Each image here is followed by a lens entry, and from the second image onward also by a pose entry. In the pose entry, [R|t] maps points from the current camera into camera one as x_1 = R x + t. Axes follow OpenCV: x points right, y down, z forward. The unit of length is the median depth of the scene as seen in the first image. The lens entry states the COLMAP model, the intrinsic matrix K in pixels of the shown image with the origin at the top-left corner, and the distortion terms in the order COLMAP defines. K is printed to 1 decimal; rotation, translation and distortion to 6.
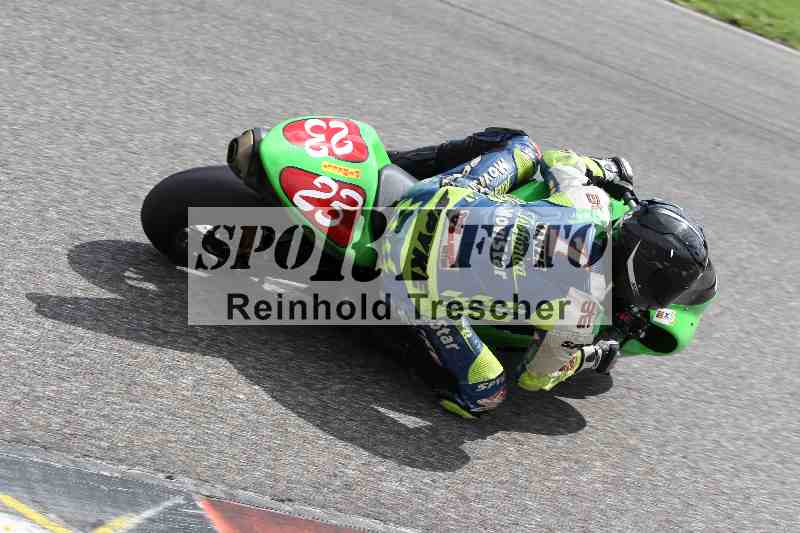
lens RADIAL K [[2403.1, 0, 403.0], [0, 2403.1, 268.4], [0, 0, 1]] dist [0.127122, 0.000000]
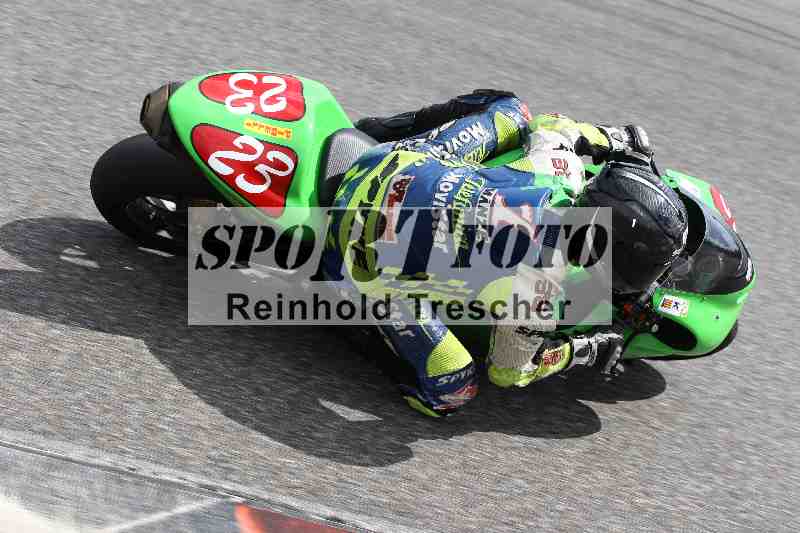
lens RADIAL K [[2403.1, 0, 397.9], [0, 2403.1, 265.0], [0, 0, 1]] dist [0.127122, 0.000000]
pose [[0.981075, 0.007398, -0.193488, 0.185357], [-0.013272, 0.999489, -0.029082, 0.032746], [0.193174, 0.031100, 0.980672, 0.136984]]
